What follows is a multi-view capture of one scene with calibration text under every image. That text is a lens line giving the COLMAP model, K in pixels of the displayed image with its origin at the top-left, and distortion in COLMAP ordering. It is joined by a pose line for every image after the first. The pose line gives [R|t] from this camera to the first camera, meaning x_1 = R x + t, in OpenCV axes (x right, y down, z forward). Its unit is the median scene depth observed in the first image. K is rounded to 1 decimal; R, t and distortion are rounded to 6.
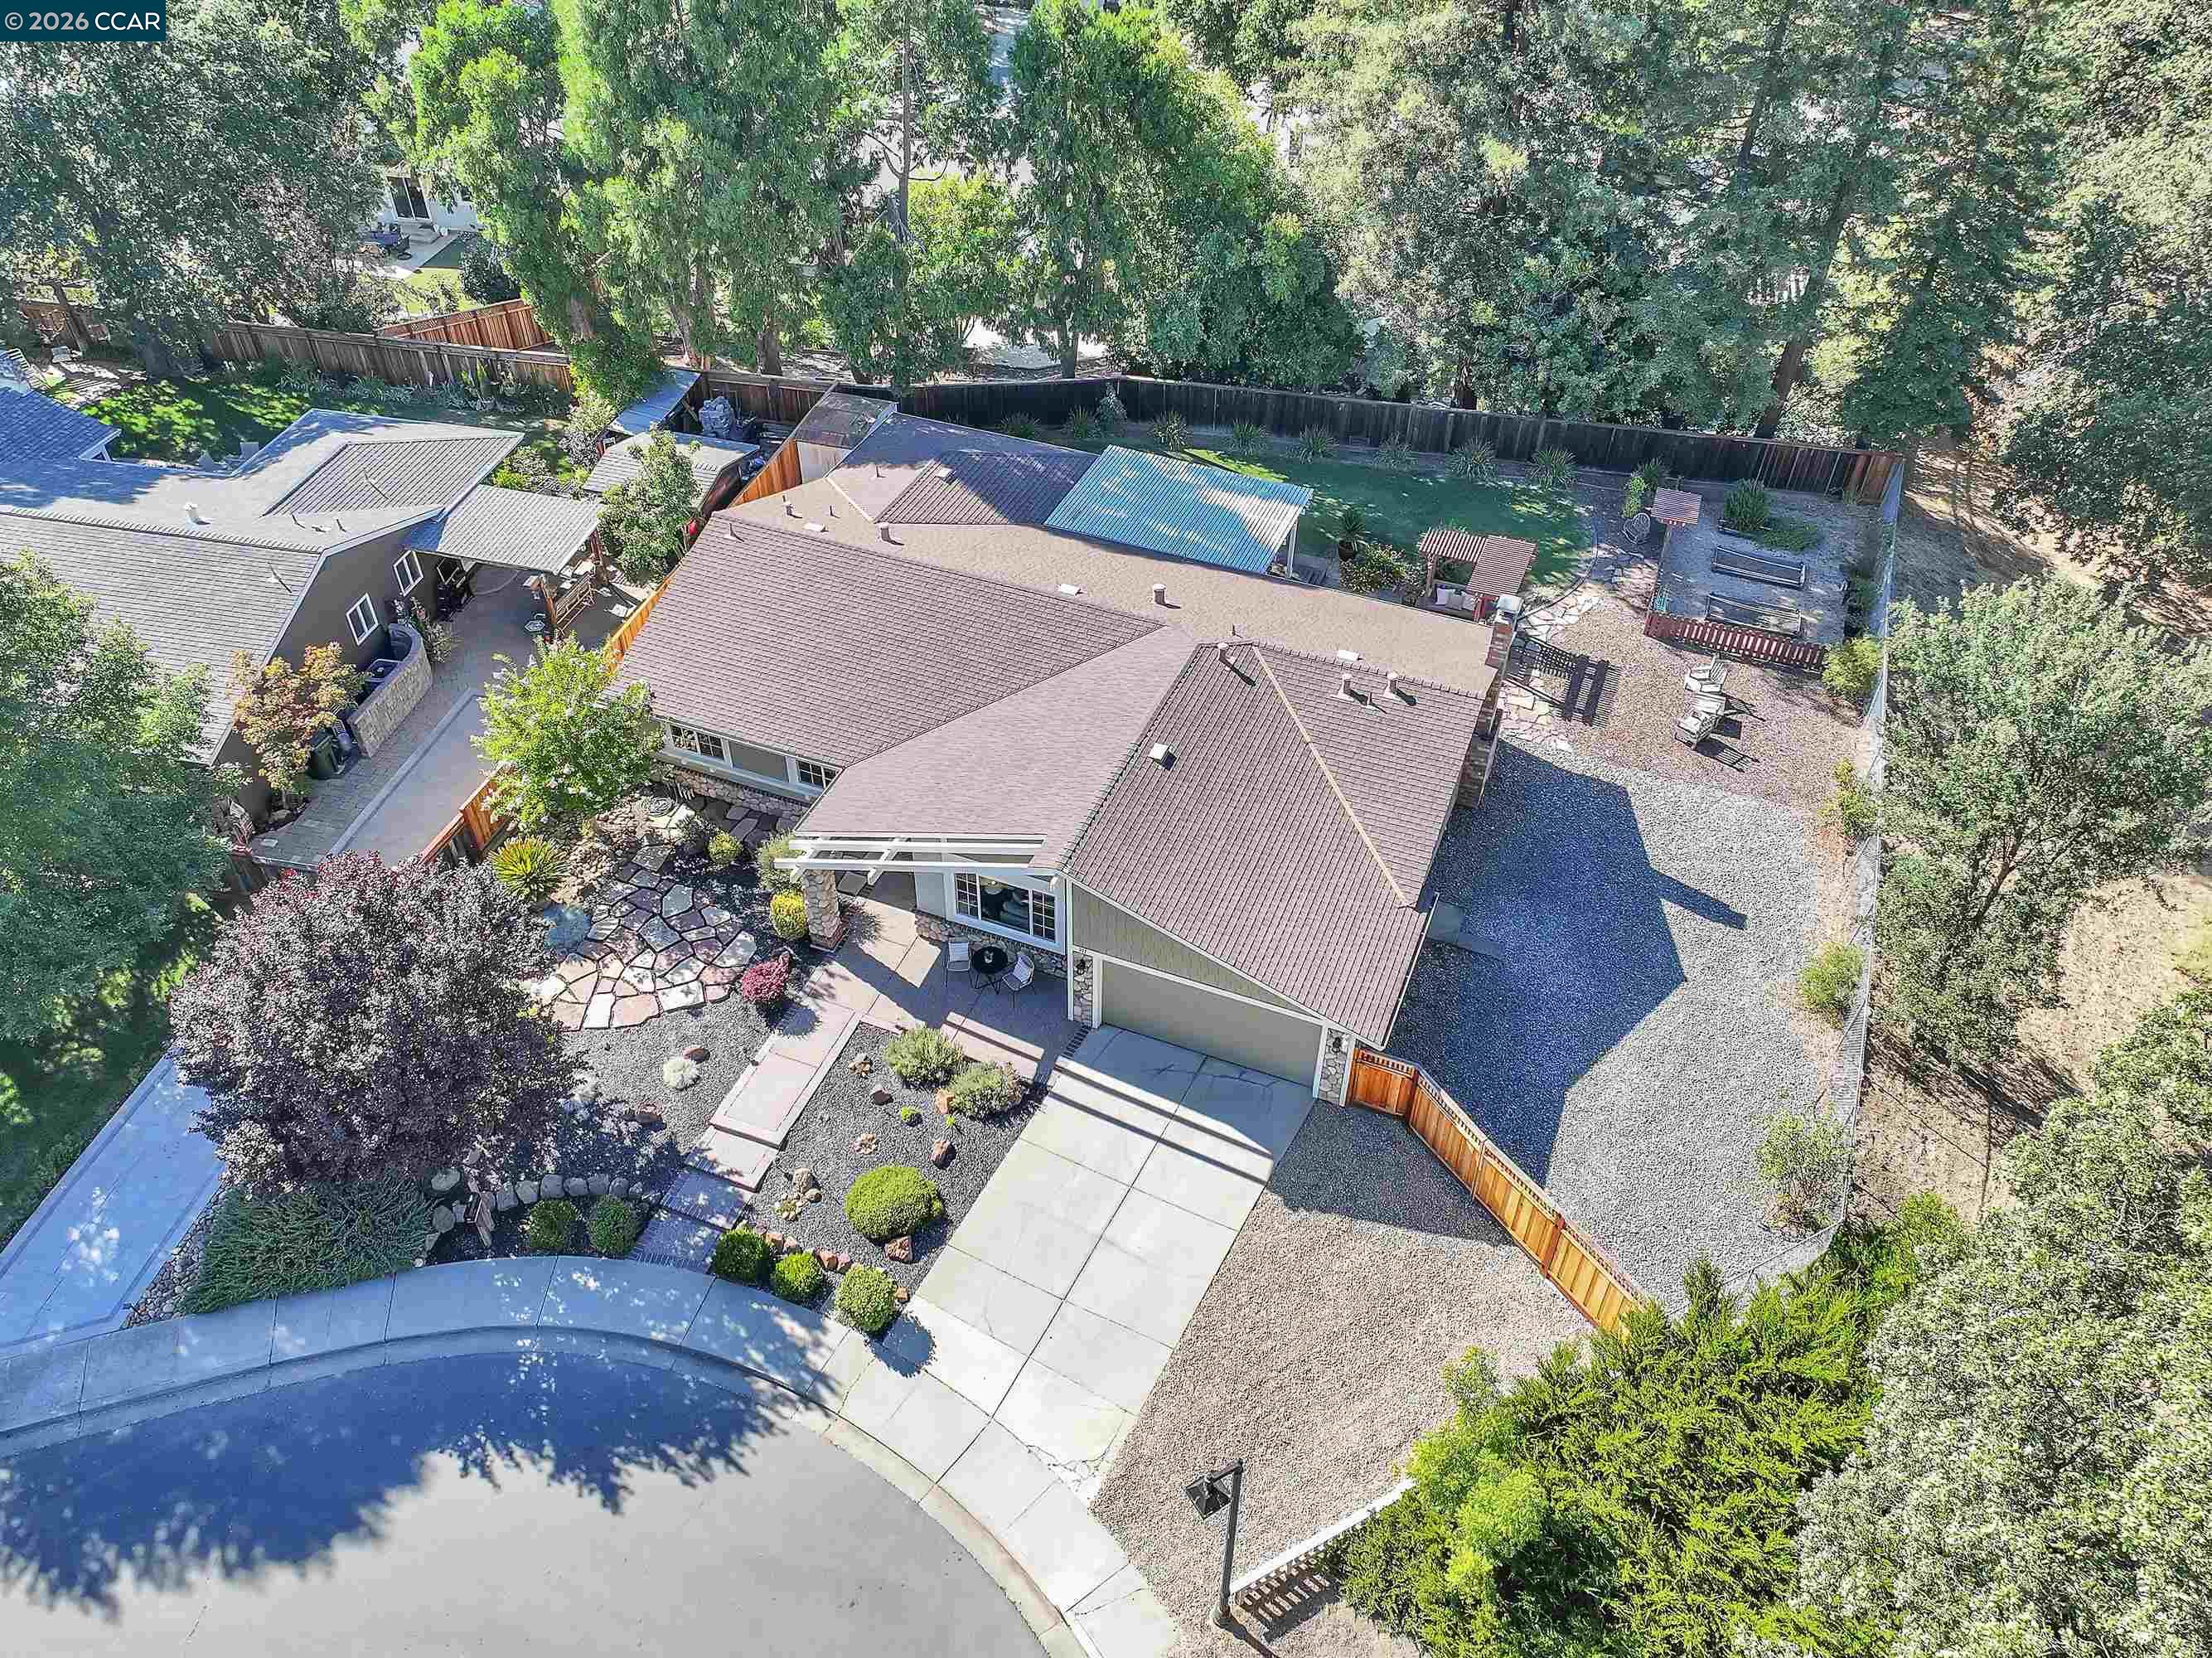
lens RADIAL K [[1550.9, 0, 1099.1], [0, 1550.9, 821.1], [0, 0, 1]] dist [0.002923, -0.000110]
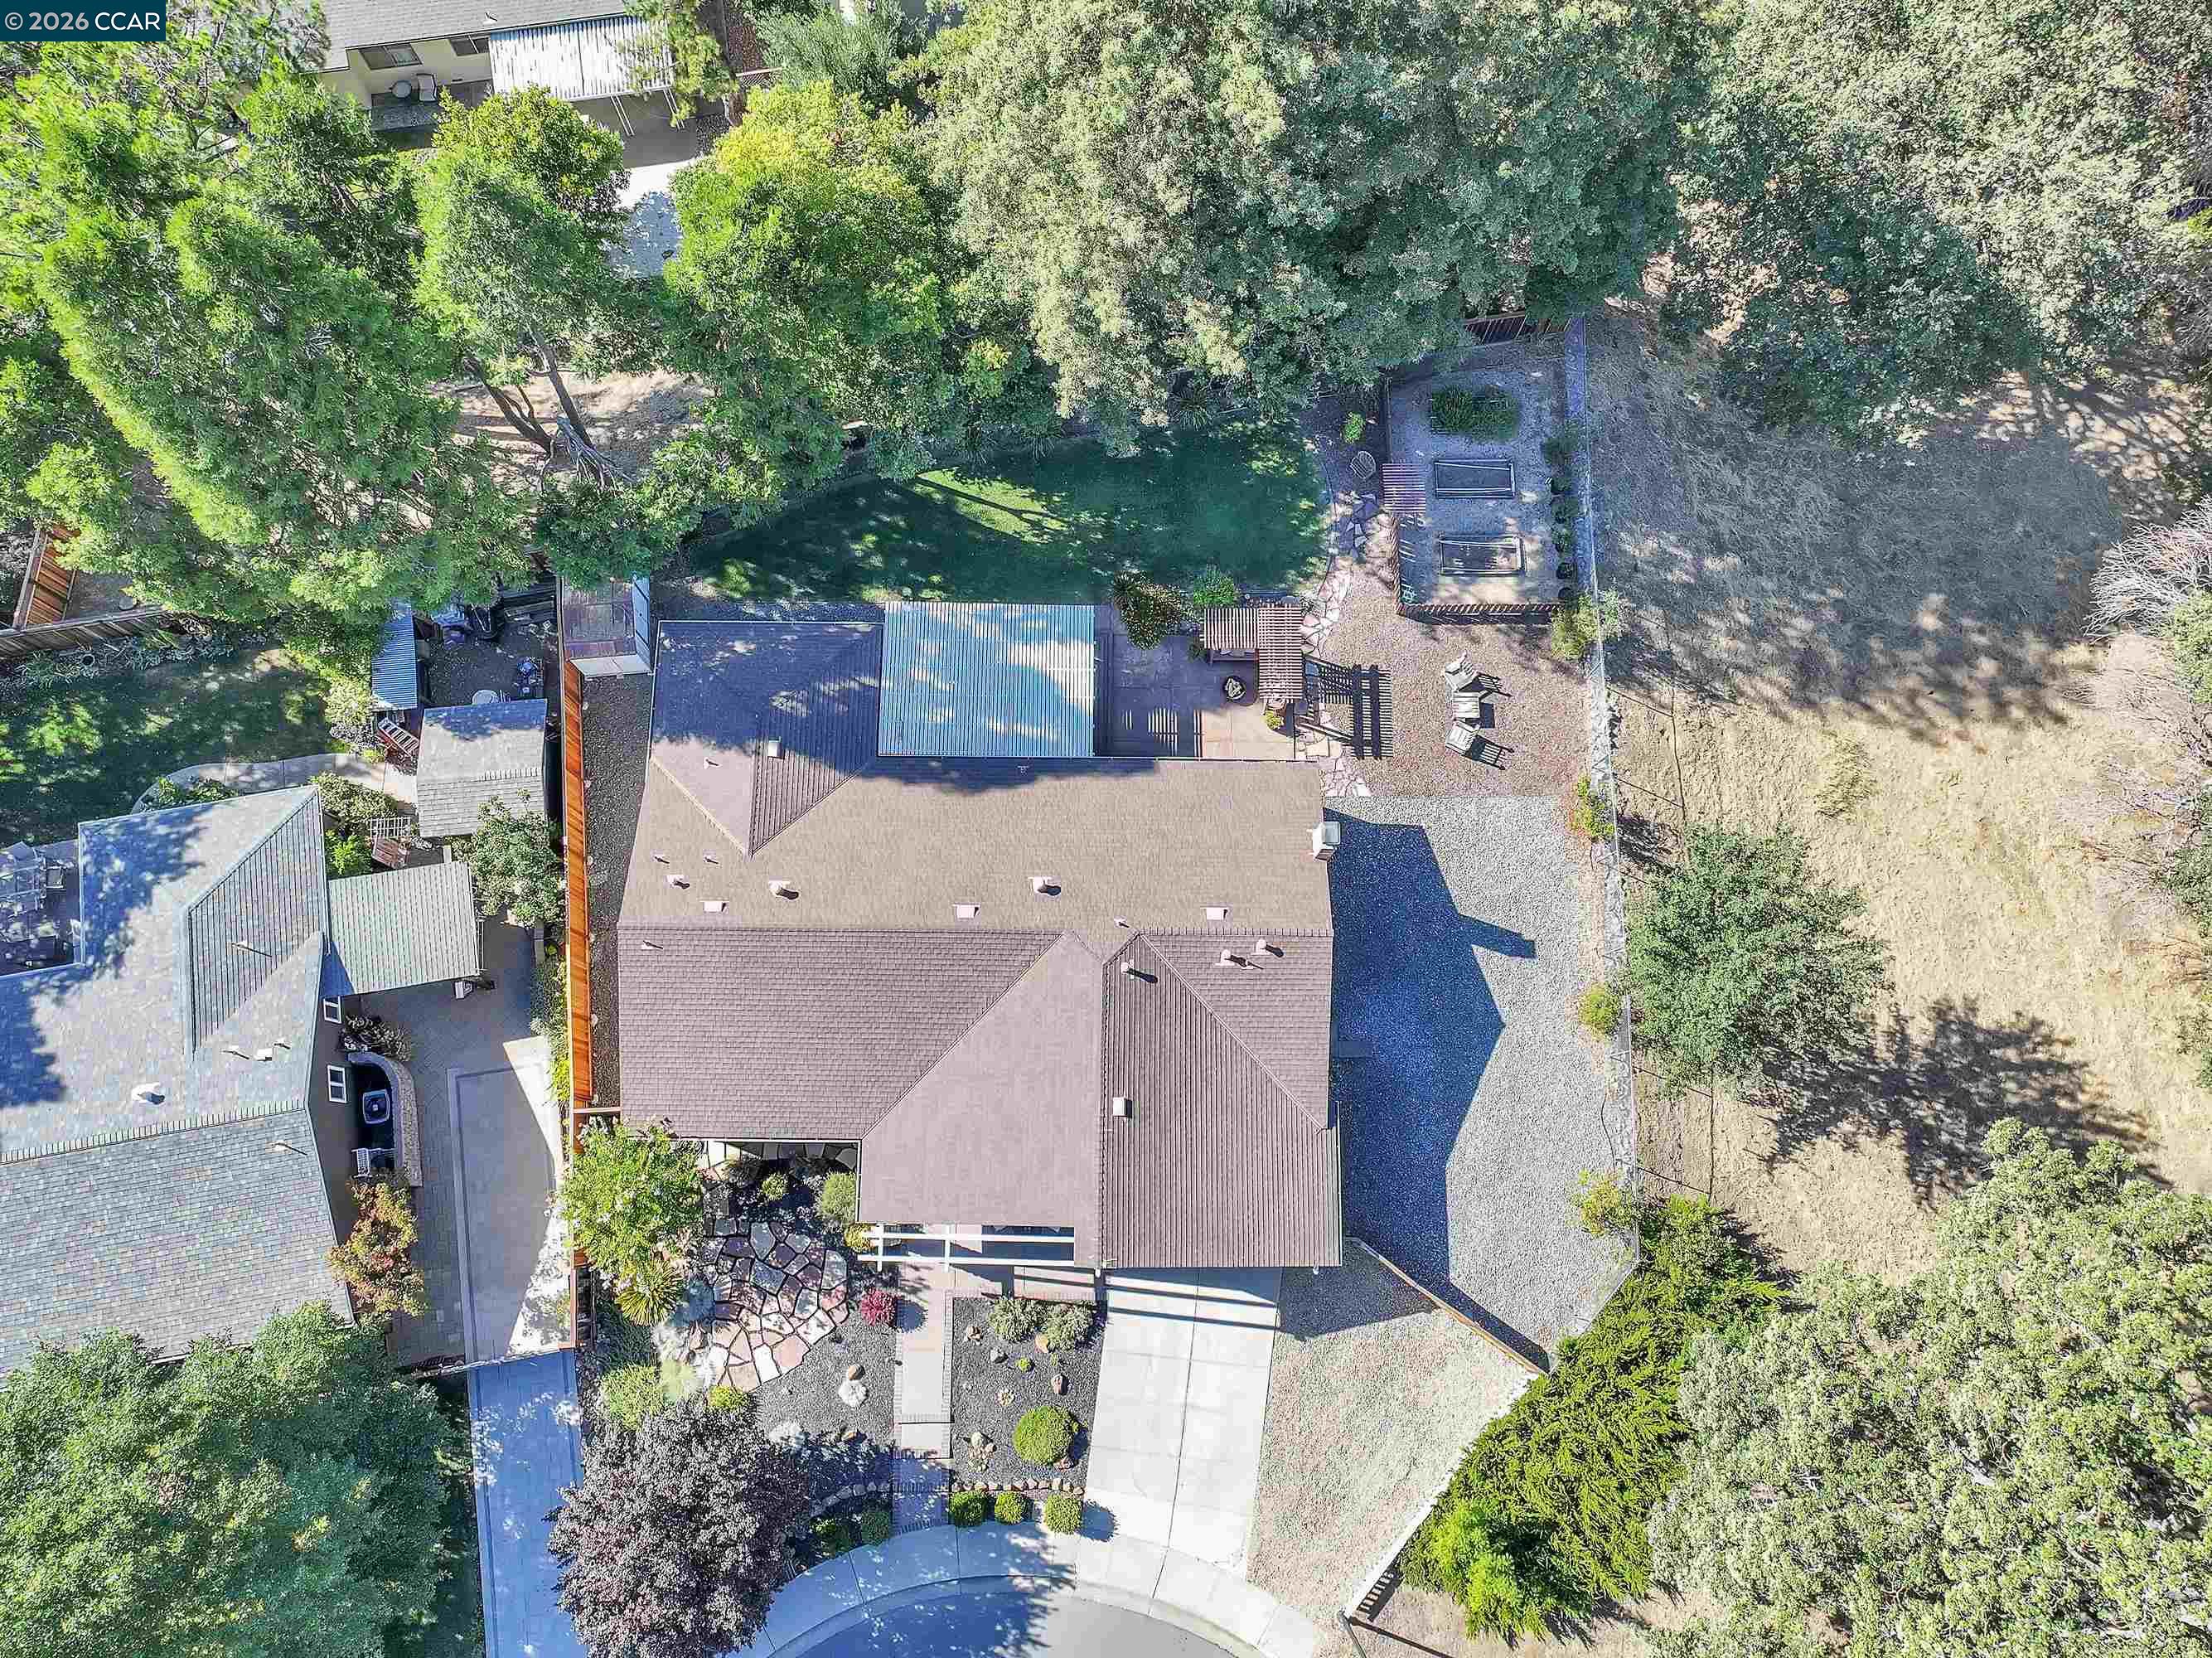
lens RADIAL K [[1550.9, 0, 1099.1], [0, 1550.9, 821.1], [0, 0, 1]] dist [0.002923, -0.000110]
pose [[0.930626, -0.355174, 0.088241, -0.008265], [0.246398, 0.786358, 0.566506, -0.916761], [-0.270598, -0.505463, 0.819320, 0.068226]]
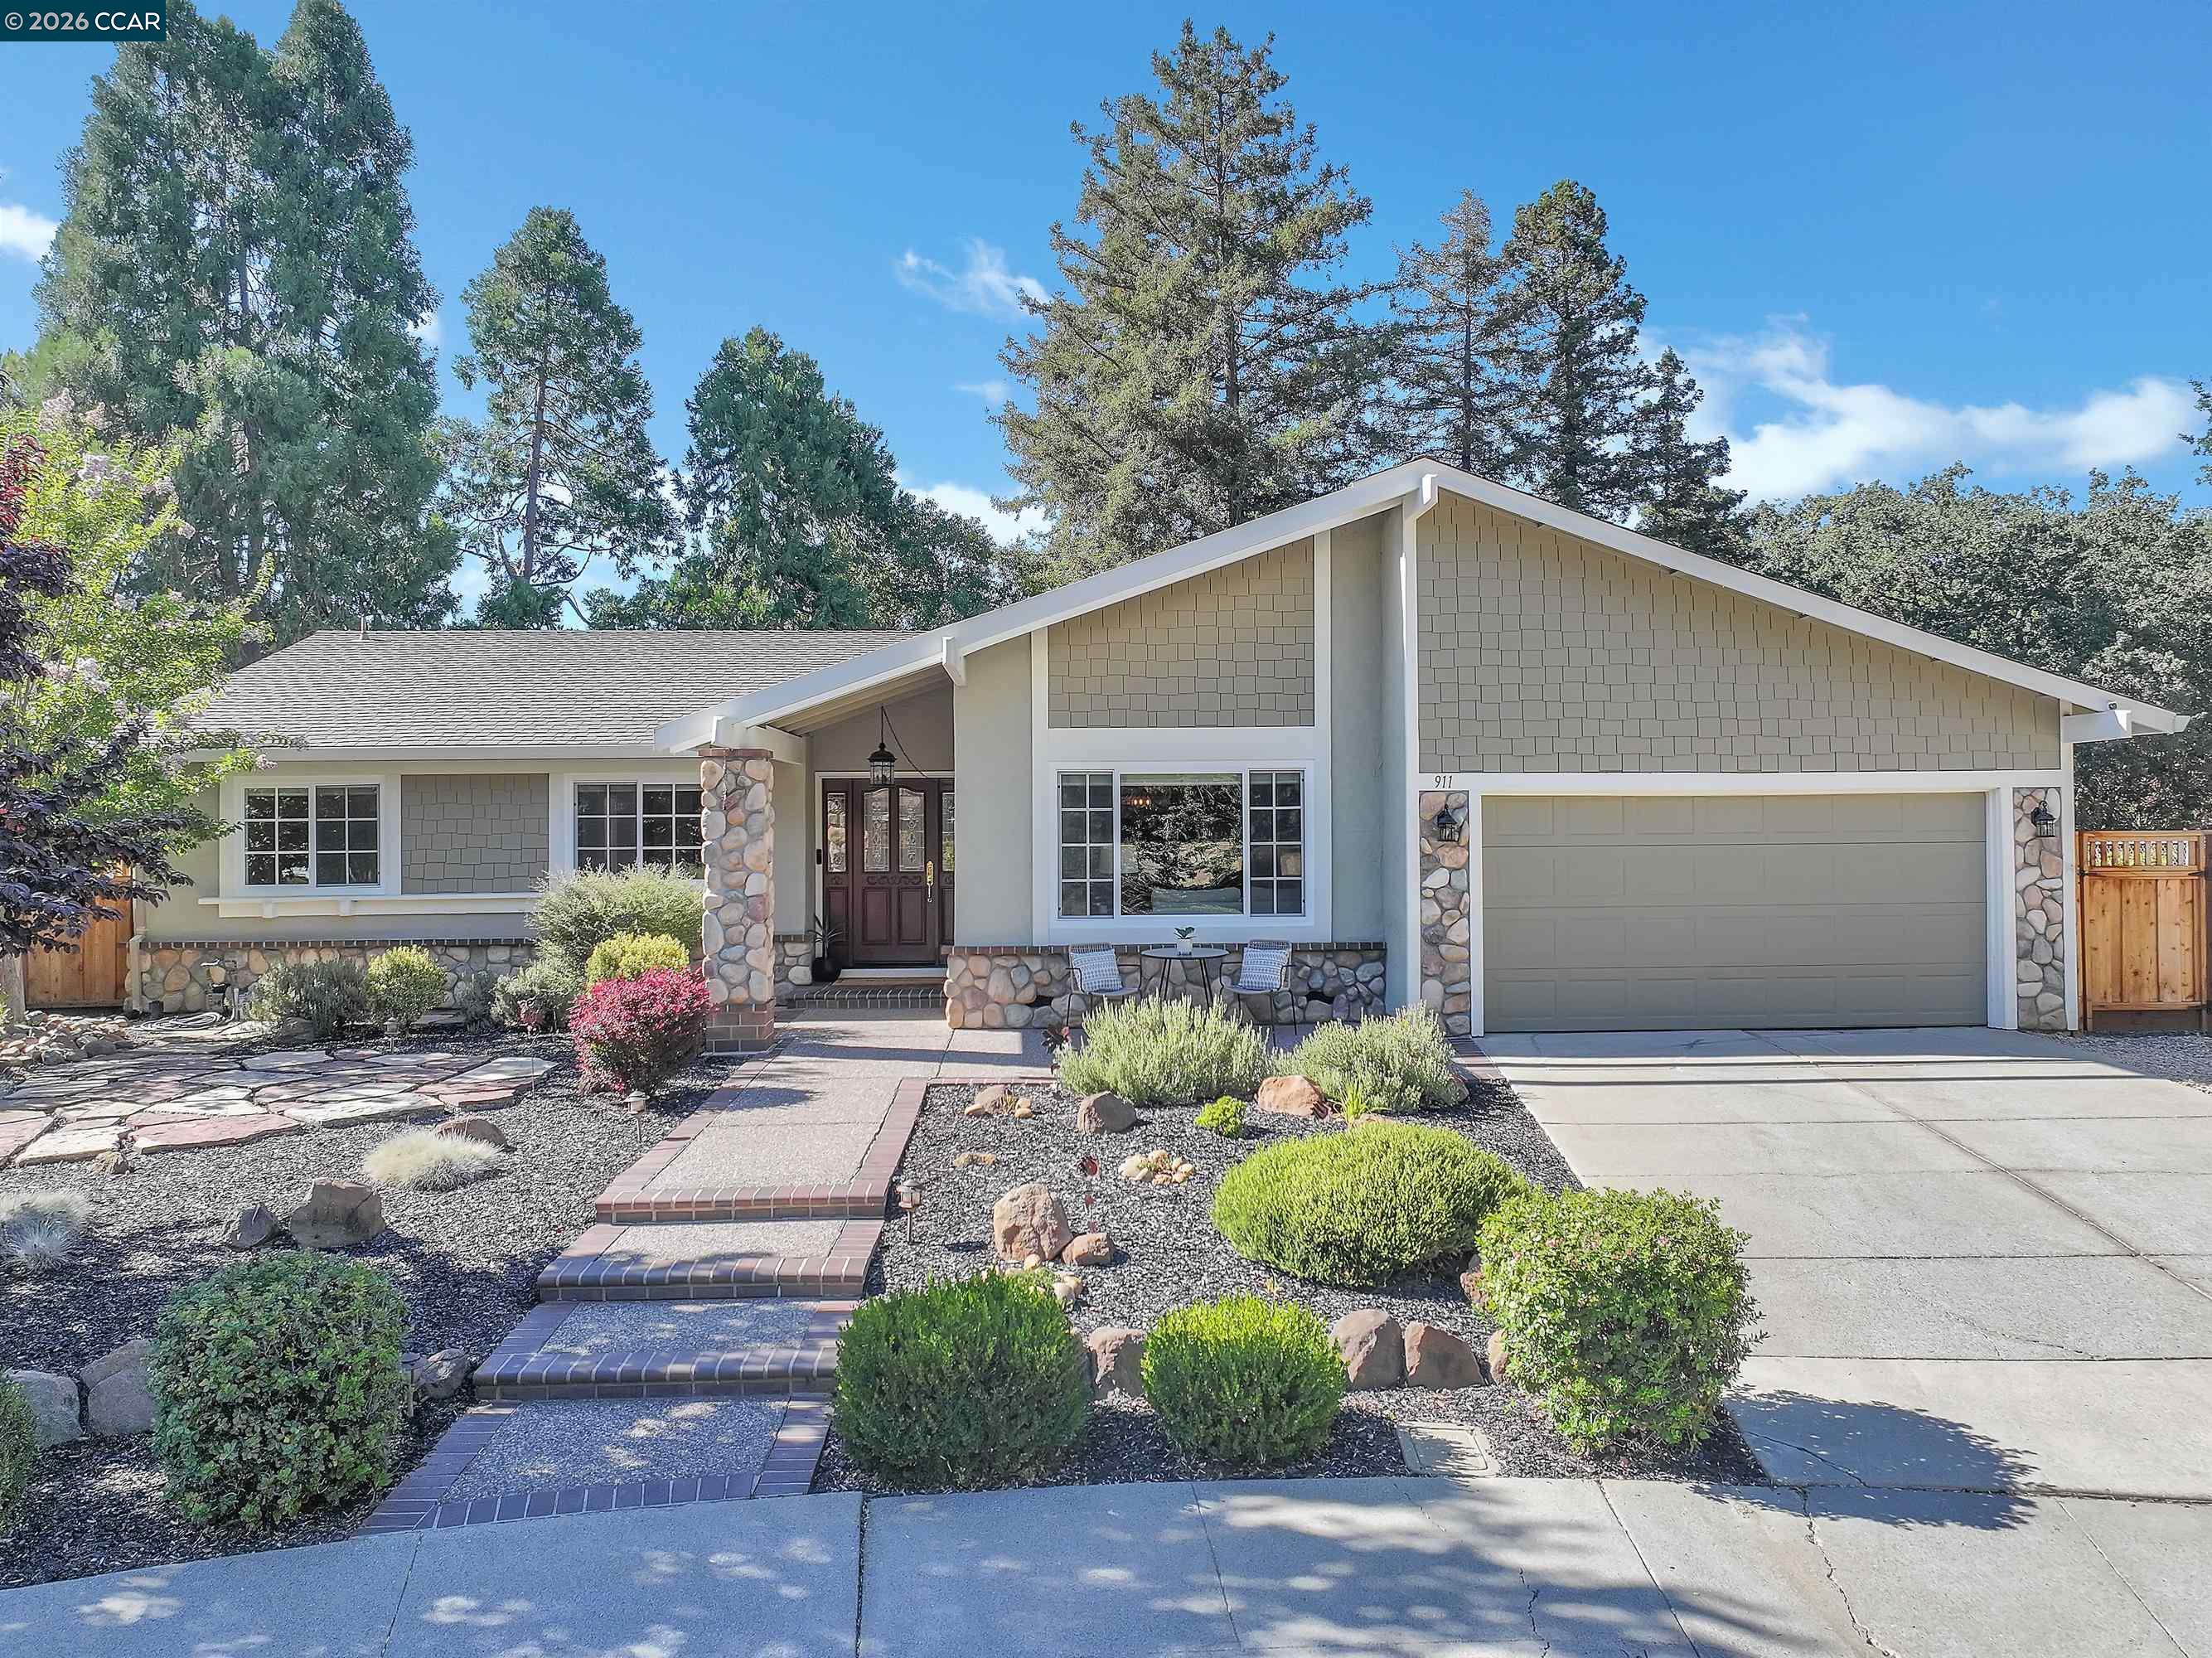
lens RADIAL K [[1576.7, 0, 1108.4], [0, 1576.7, 818.6], [0, 0, 1]] dist [0.000097, 0.010491]
pose [[0.915437, -0.013591, 0.402231, -0.259383], [0.282402, 0.733769, -0.617925, 0.318776], [-0.286747, 0.679263, 0.675558, 0.688172]]
